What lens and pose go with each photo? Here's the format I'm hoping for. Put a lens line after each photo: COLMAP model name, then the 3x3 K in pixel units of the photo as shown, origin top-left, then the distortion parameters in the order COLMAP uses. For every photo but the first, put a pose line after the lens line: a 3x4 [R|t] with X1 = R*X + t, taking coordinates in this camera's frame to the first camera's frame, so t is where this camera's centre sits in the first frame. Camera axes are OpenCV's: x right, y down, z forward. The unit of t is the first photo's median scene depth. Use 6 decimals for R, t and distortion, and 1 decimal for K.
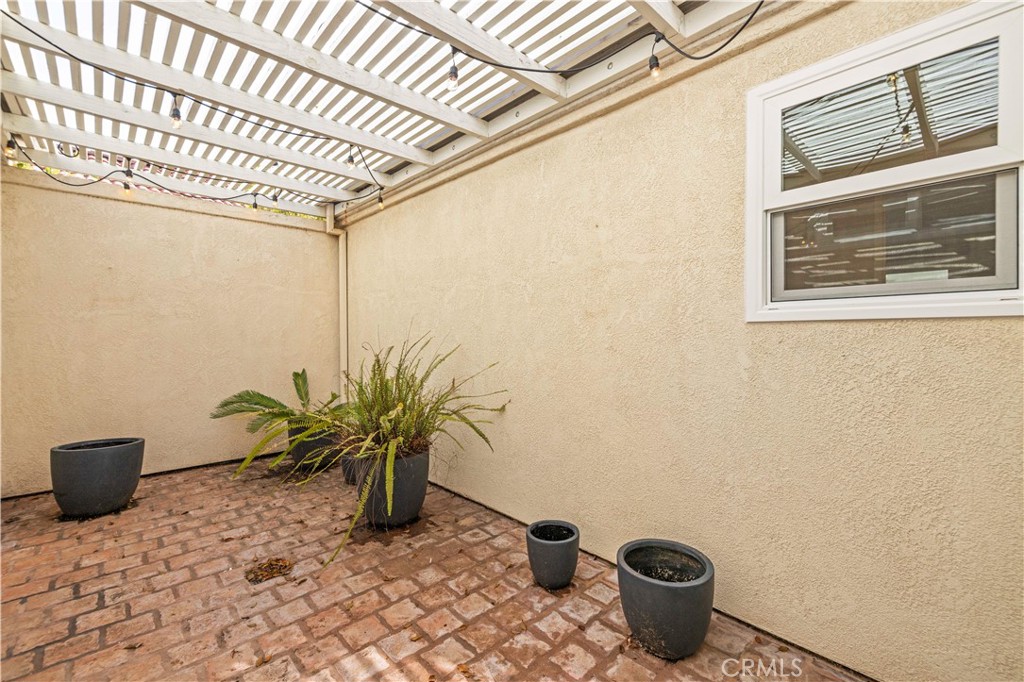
lens RADIAL K [[434.3, 0, 509.5], [0, 434.3, 336.1], [0, 0, 1]] dist [0.002128, 0.000275]
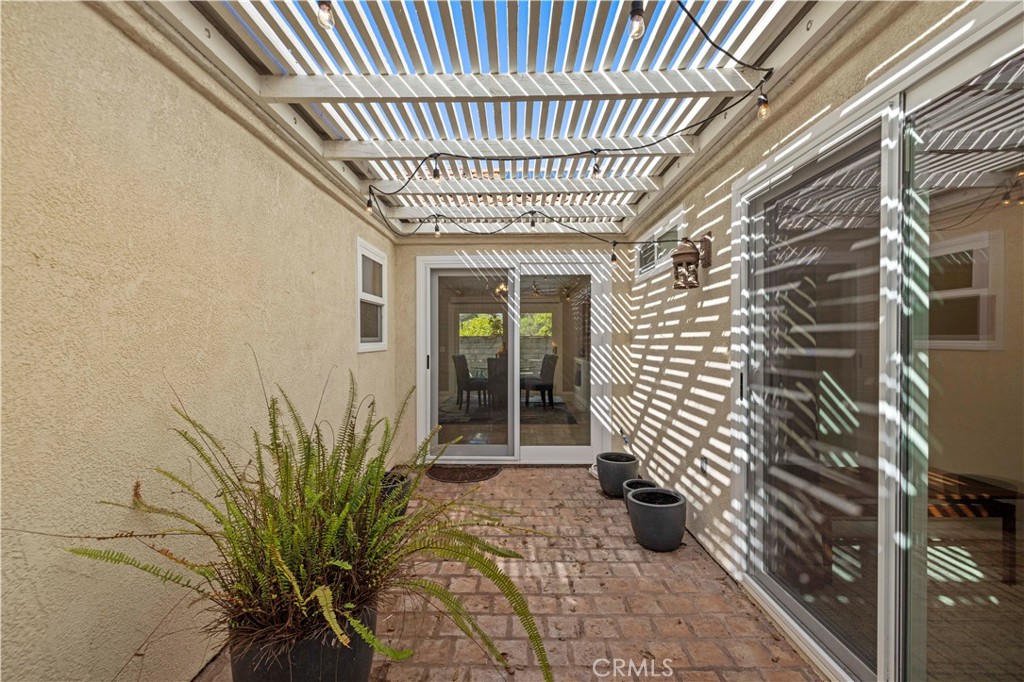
lens RADIAL K [[434.3, 0, 509.5], [0, 434.3, 336.1], [0, 0, 1]] dist [0.002128, 0.000275]
pose [[-0.718805, 0.009347, 0.695149, -0.779749], [0.007484, 0.999956, -0.005706, -0.053487], [-0.695172, 0.001101, -0.718843, 1.144782]]
